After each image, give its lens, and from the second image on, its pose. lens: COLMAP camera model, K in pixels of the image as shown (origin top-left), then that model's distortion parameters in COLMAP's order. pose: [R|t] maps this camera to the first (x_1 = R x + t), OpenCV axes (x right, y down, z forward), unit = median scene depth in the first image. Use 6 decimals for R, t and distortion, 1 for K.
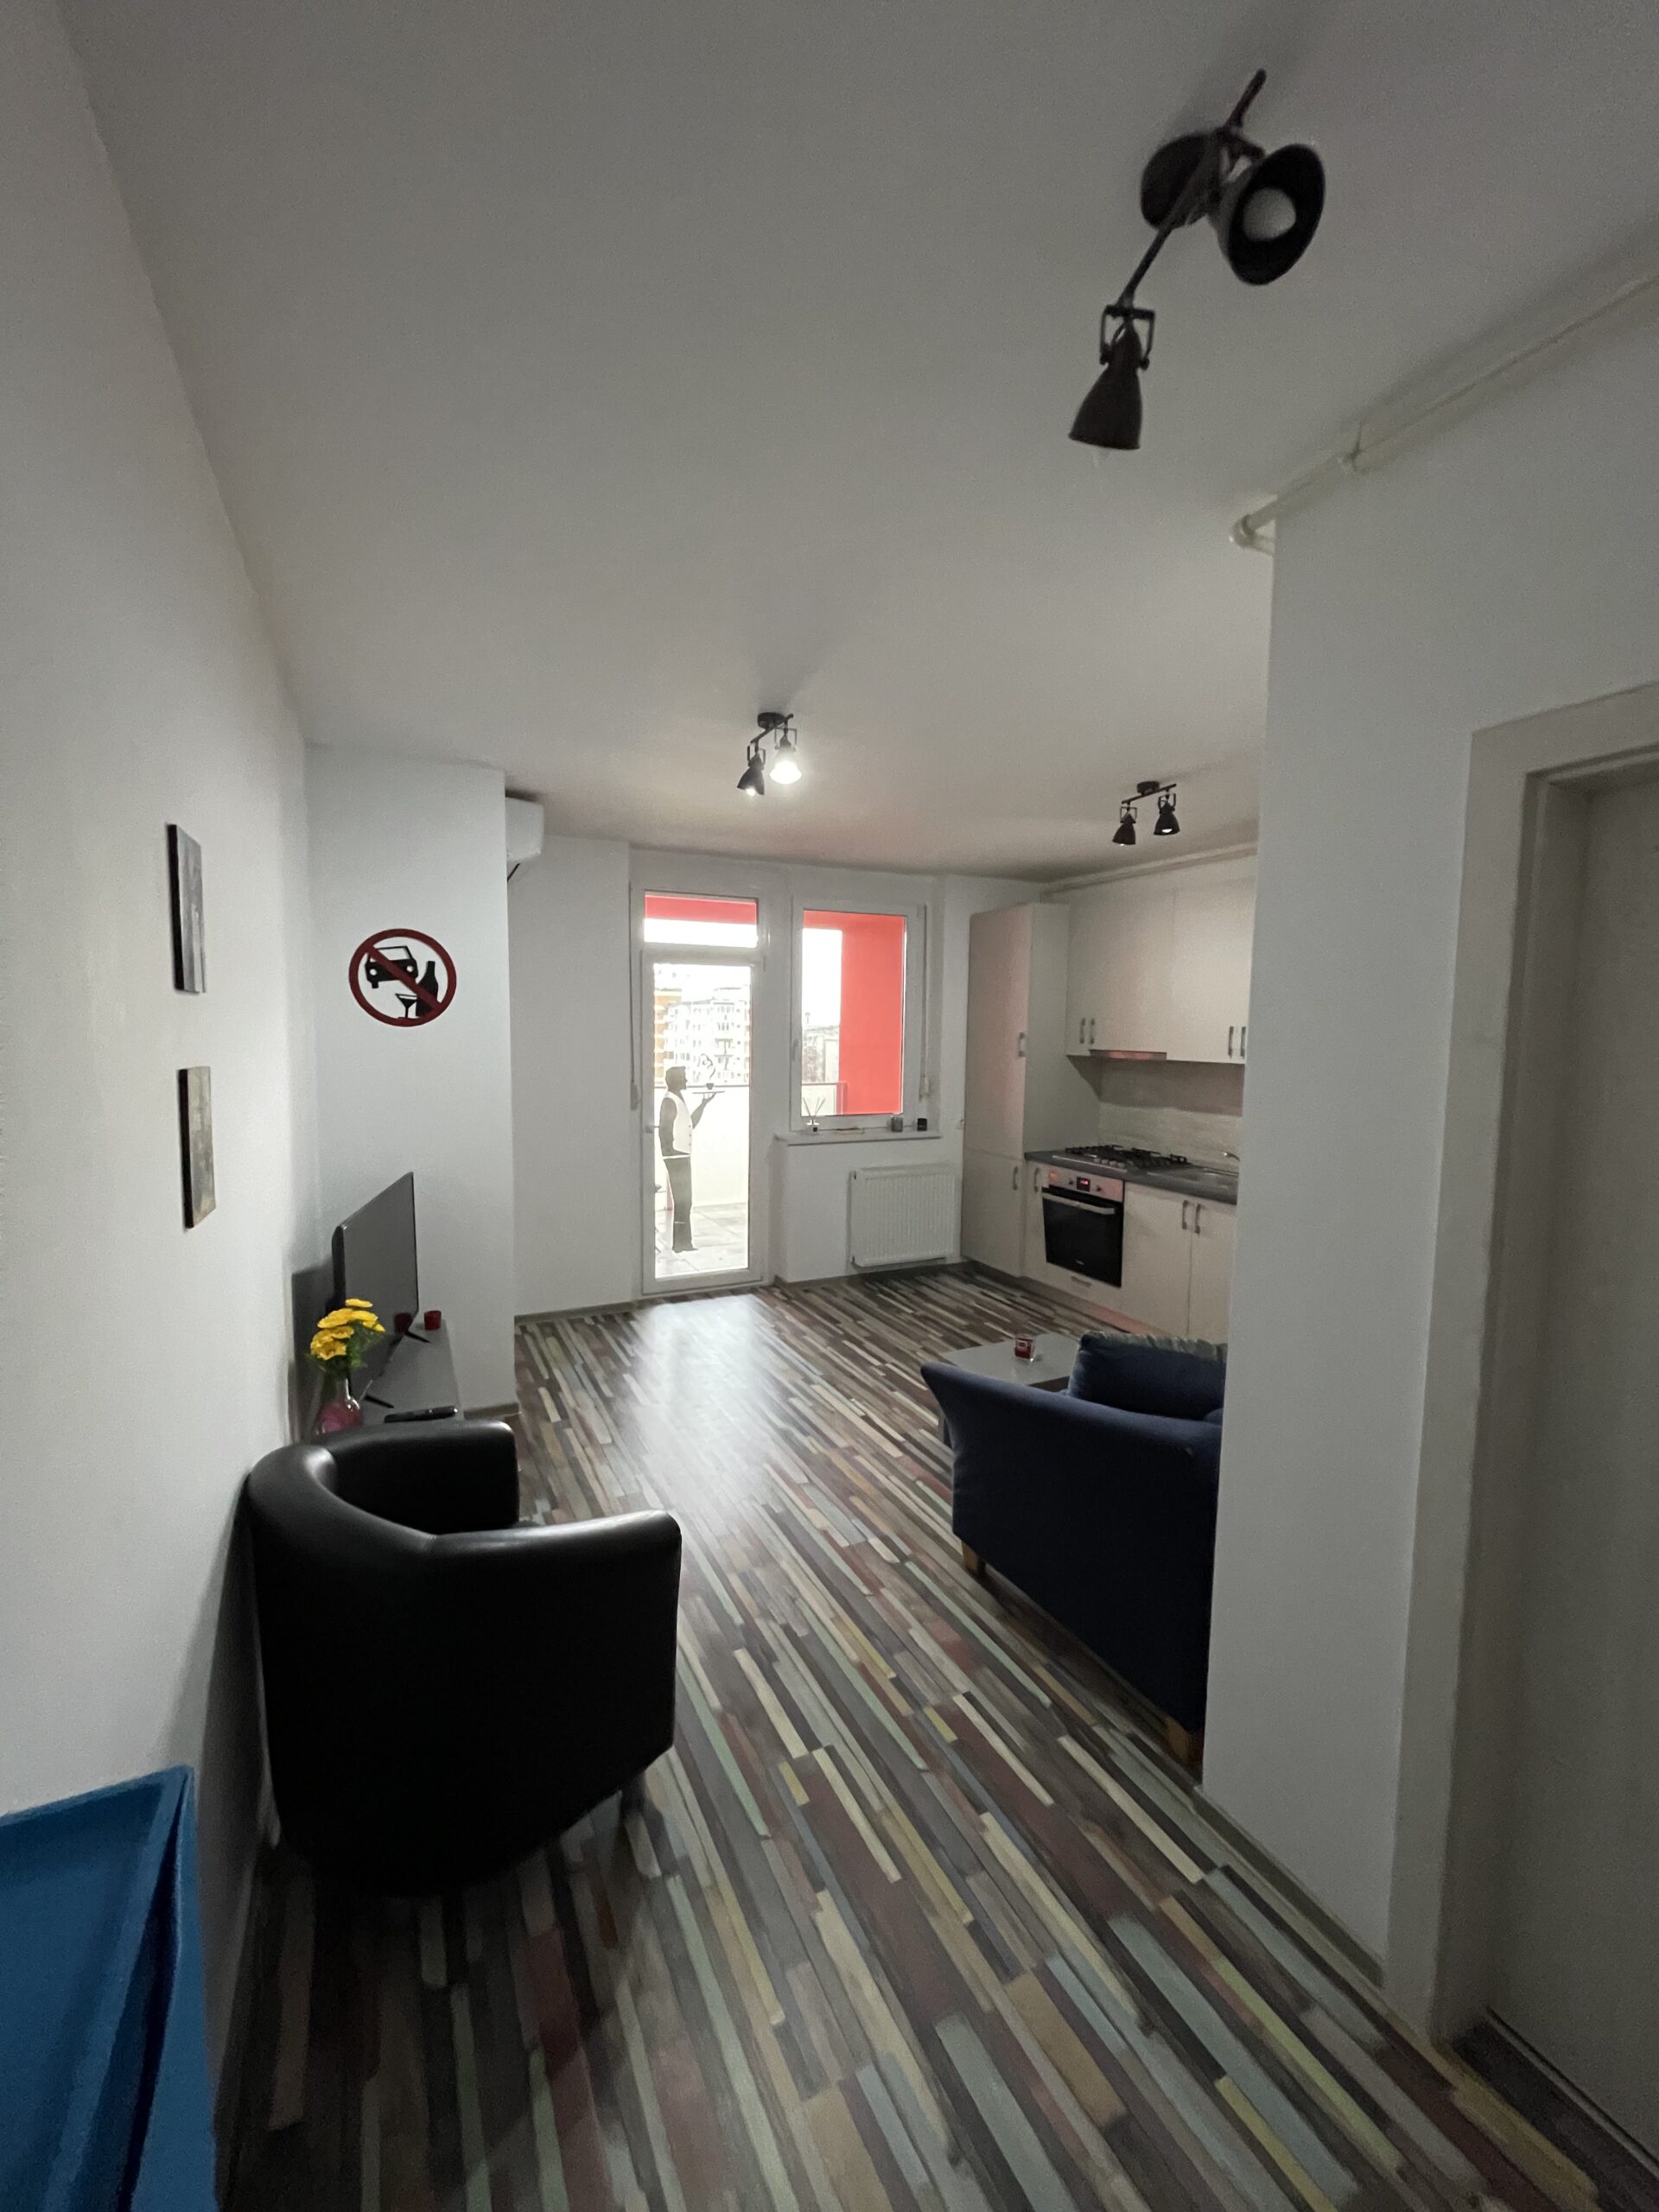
lens RADIAL K [[890.1, 0, 825.8], [0, 890.1, 1100.4], [0, 0, 1]] dist [0.000130, -0.000587]
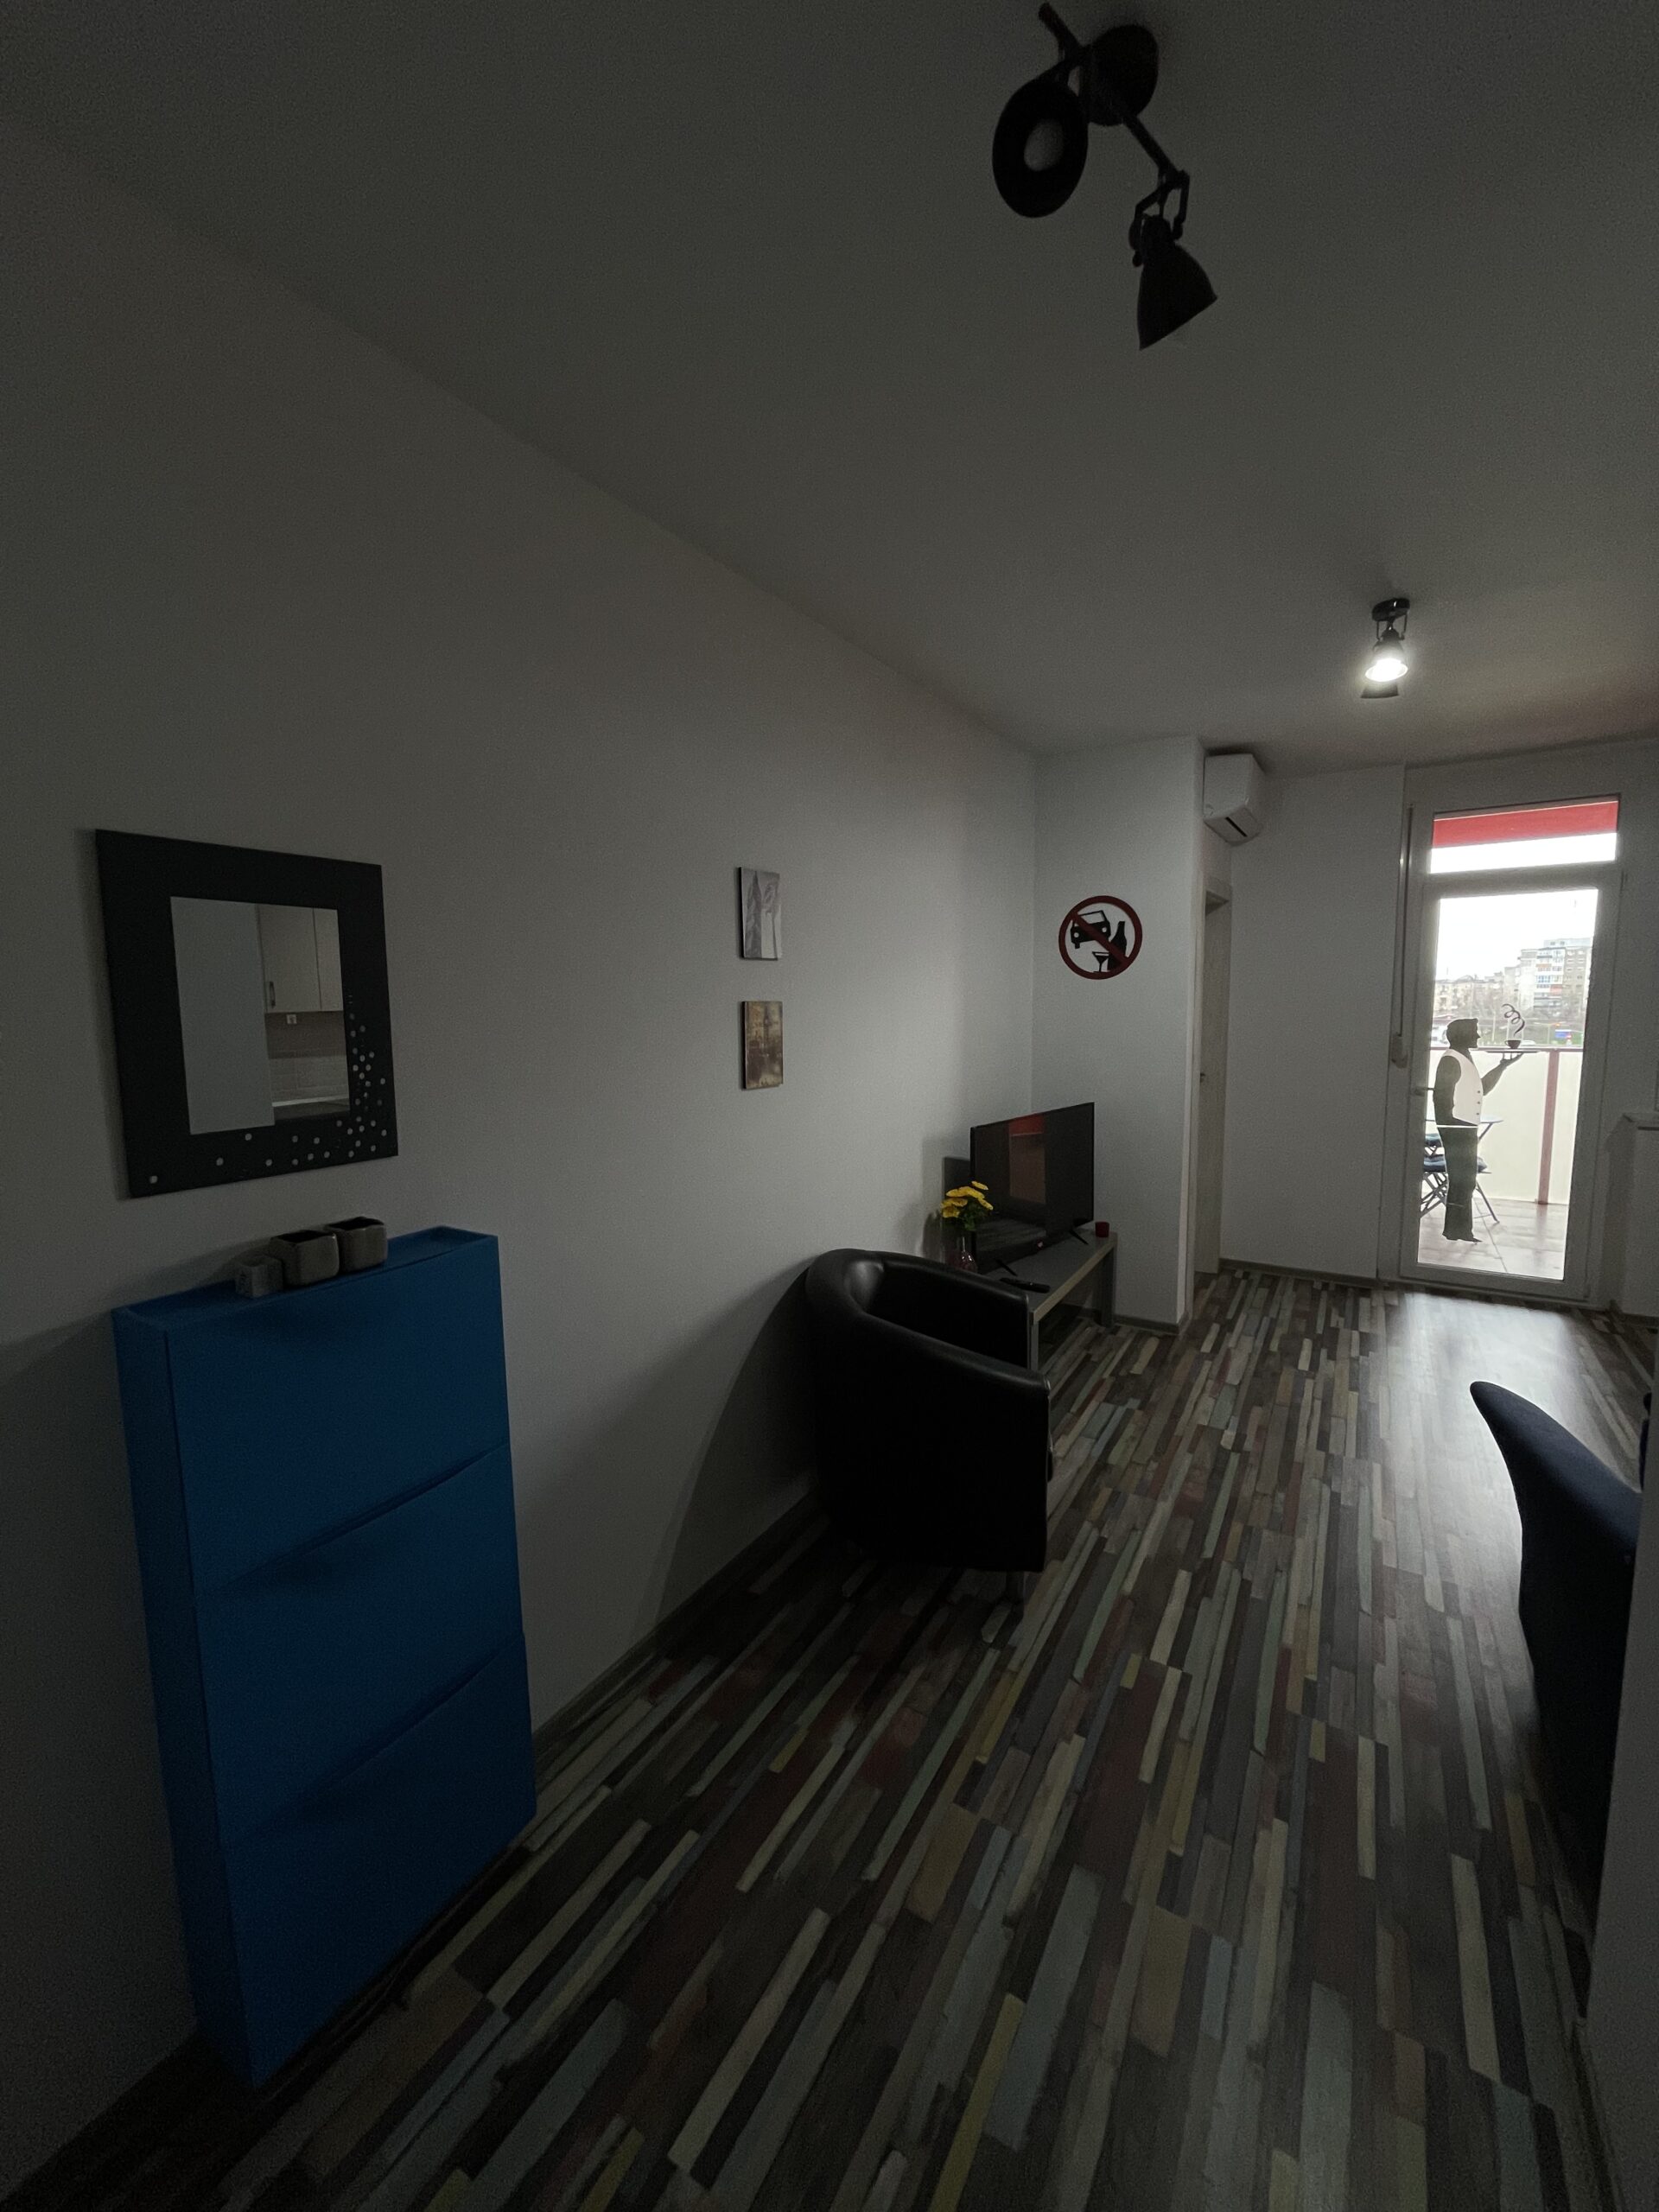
lens RADIAL K [[890.1, 0, 825.8], [0, 890.1, 1100.4], [0, 0, 1]] dist [0.000130, -0.000587]
pose [[0.533921, 0.083039, -0.841447, 0.341112], [-0.046904, 0.996542, 0.068582, 0.013238], [0.844232, 0.002850, 0.535970, 0.060361]]
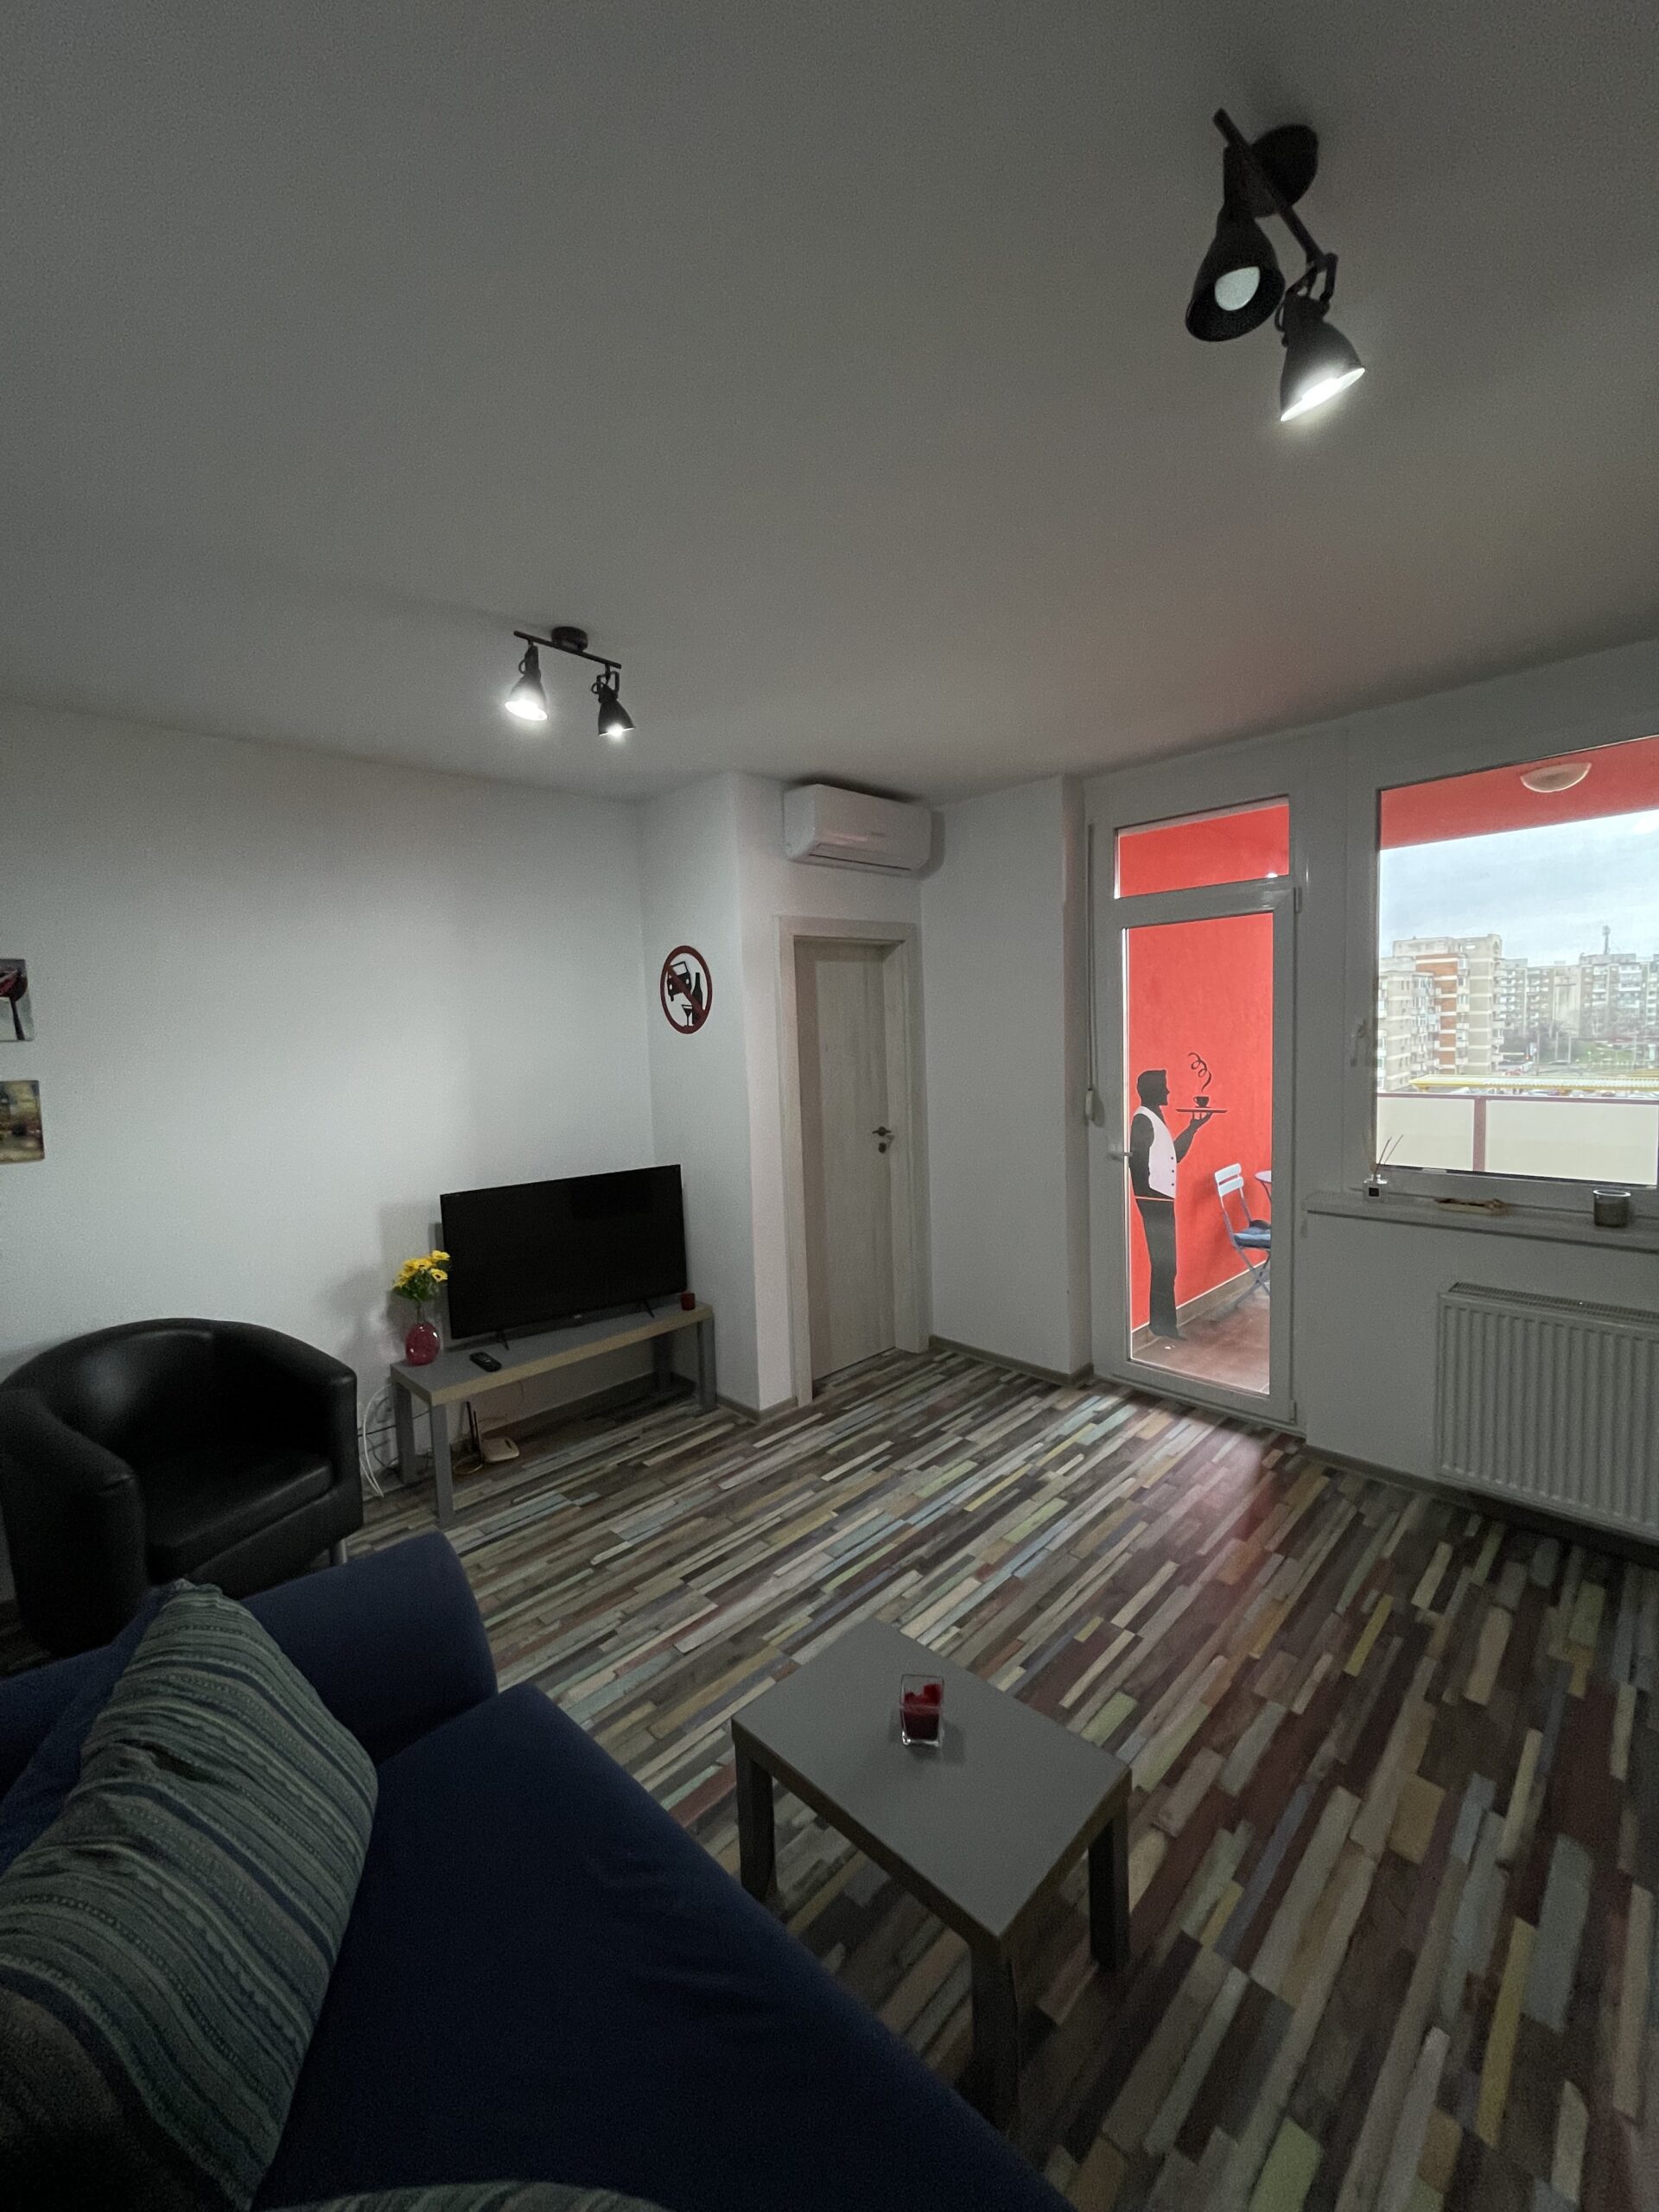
lens RADIAL K [[890.1, 0, 825.8], [0, 890.1, 1100.4], [0, 0, 1]] dist [0.000130, -0.000587]
pose [[0.317804, 0.058665, -0.946340, 0.634867], [-0.037961, 0.998071, 0.049124, -0.060774], [0.947396, 0.020313, 0.319418, 0.807801]]
